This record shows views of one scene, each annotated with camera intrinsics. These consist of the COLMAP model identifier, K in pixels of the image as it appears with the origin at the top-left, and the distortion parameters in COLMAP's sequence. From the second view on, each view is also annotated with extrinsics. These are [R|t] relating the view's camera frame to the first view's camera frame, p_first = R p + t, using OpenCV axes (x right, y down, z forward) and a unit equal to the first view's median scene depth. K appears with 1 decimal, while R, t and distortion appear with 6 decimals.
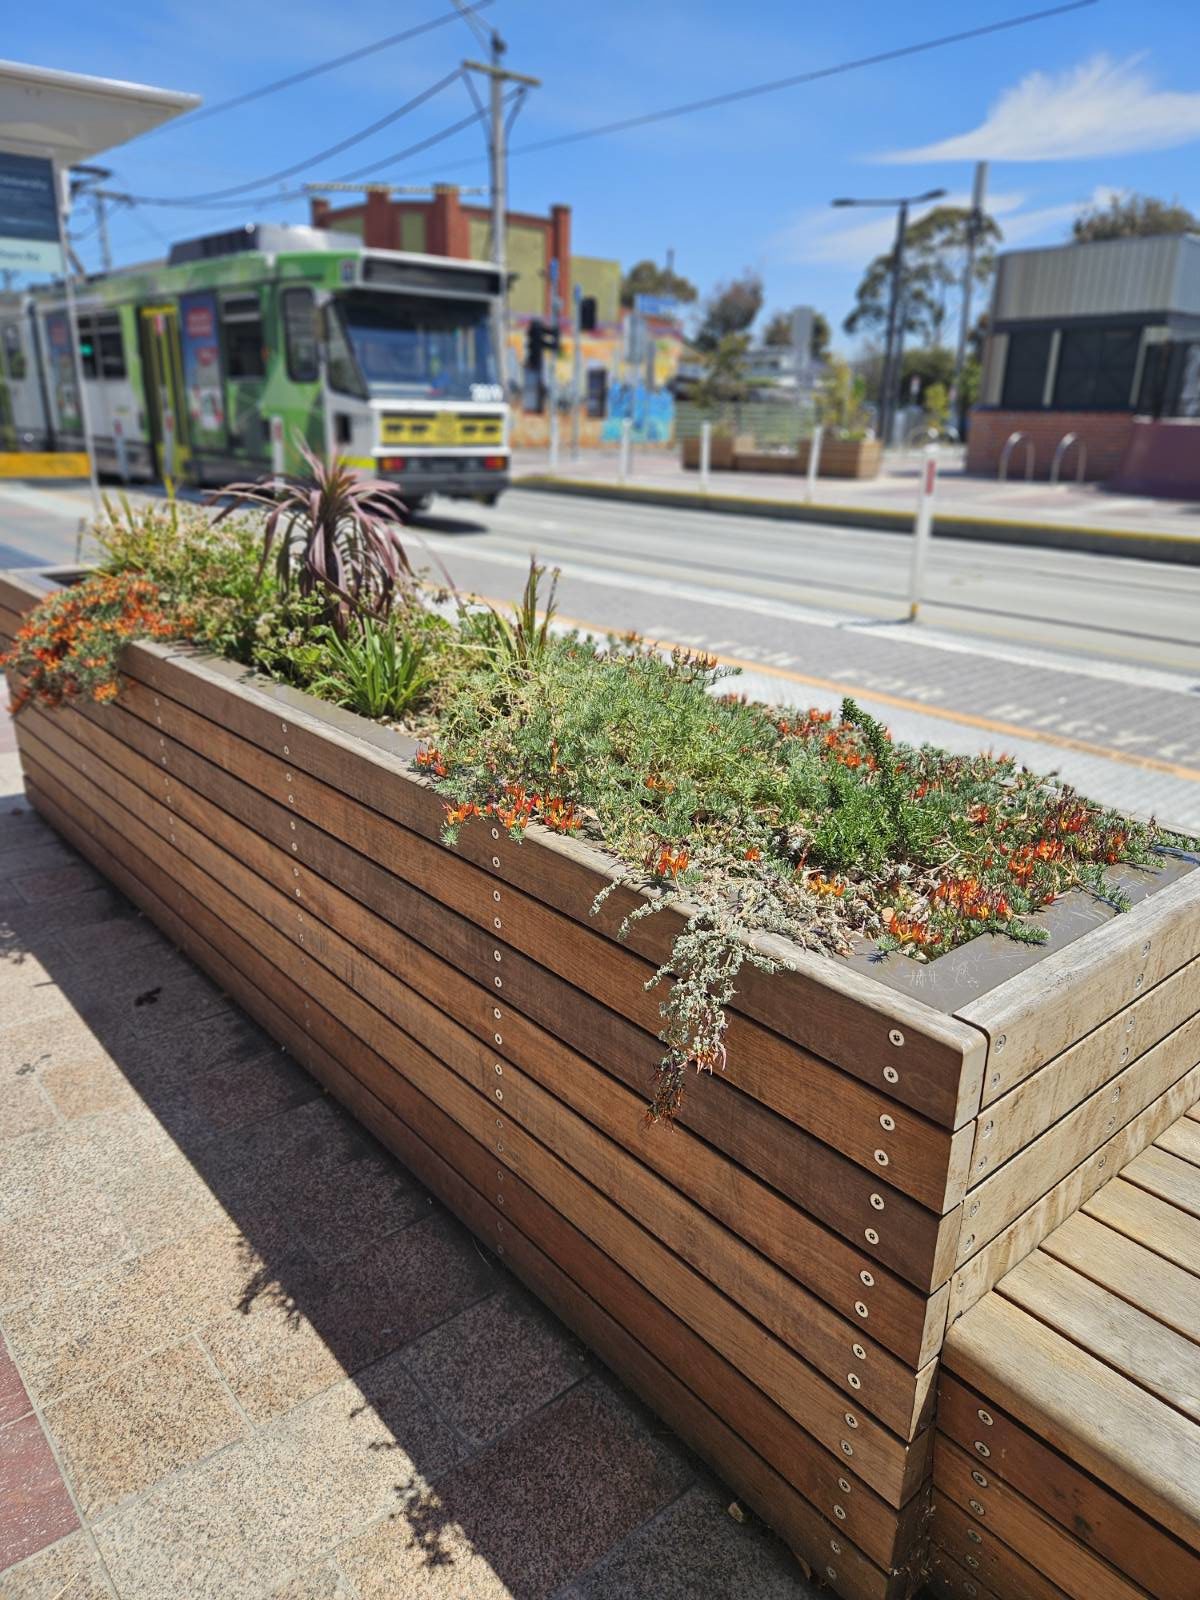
lens RADIAL K [[1080.6, 0, 604.1], [0, 1080.6, 782.7], [0, 0, 1]] dist [0.064025, -0.055564]
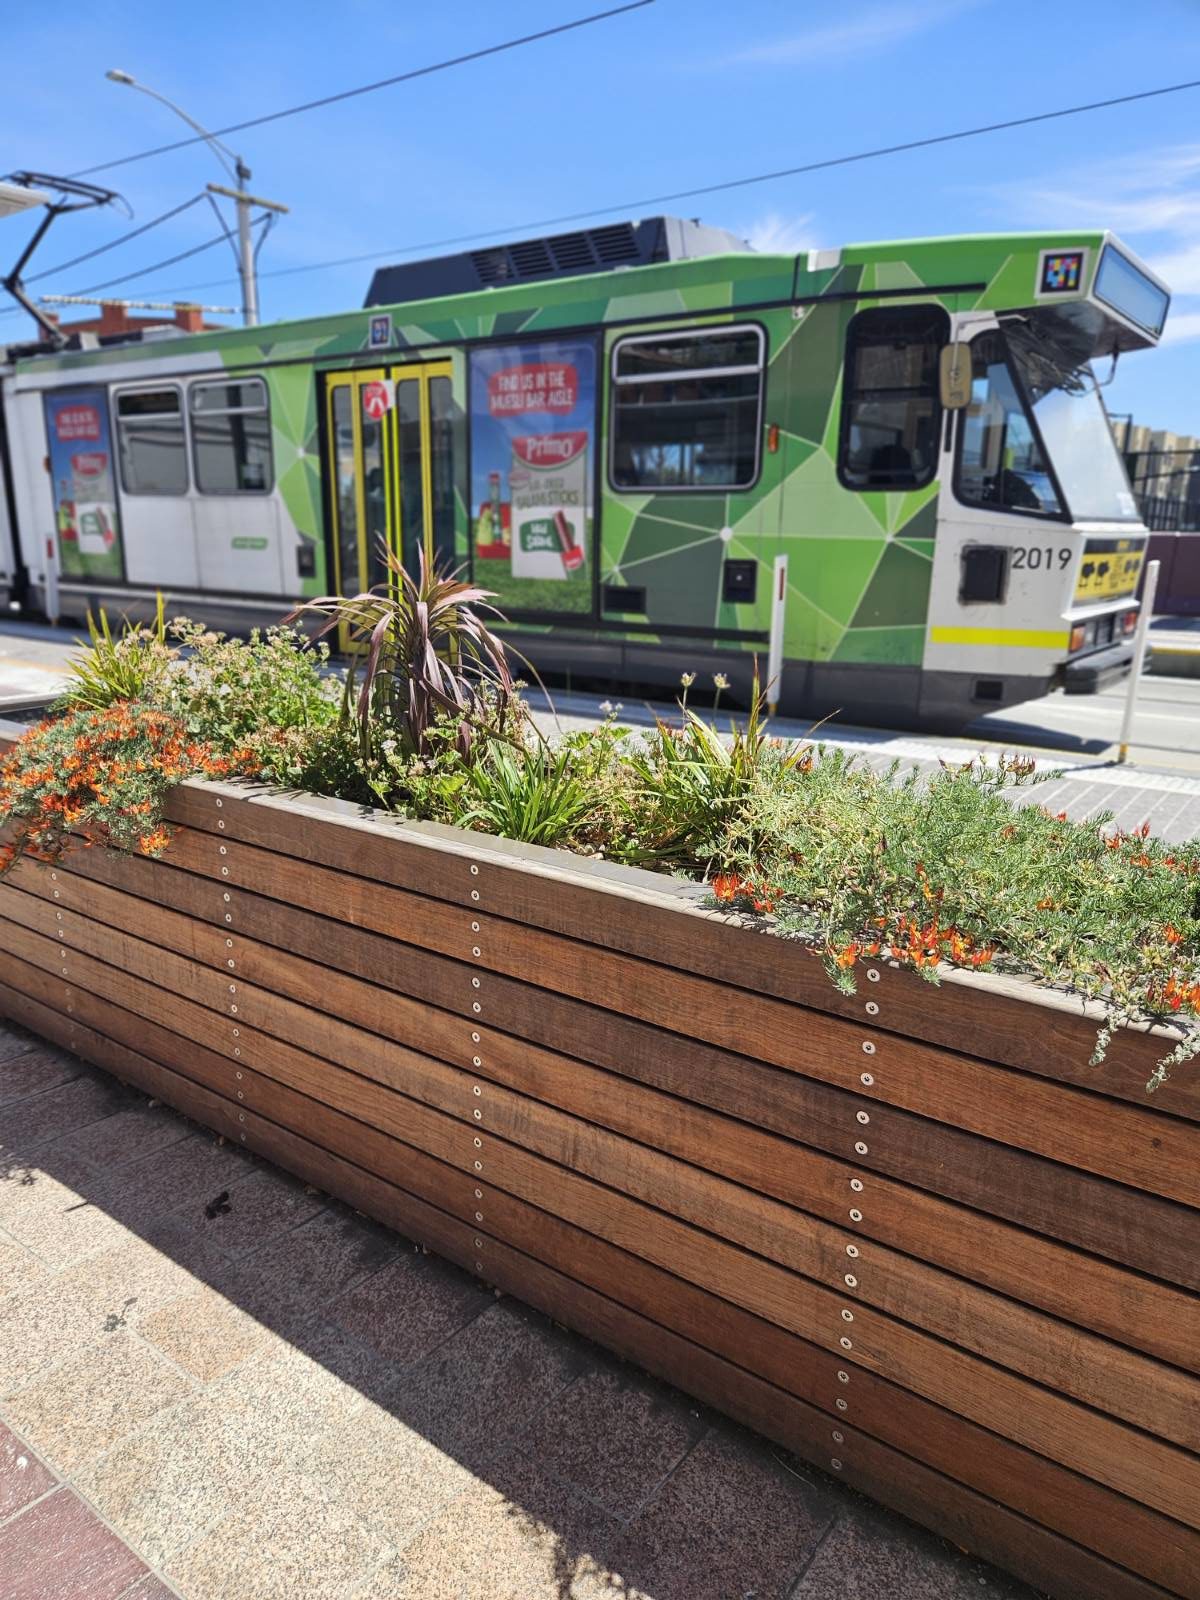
lens RADIAL K [[1076.4, 0, 605.2], [0, 1076.4, 807.4], [0, 0, 1]] dist [0.067554, -0.059466]
pose [[0.976613, -0.060589, 0.206291, -0.319023], [0.075993, 0.994816, -0.067578, -0.029933], [-0.201127, 0.081675, 0.976154, 0.121036]]
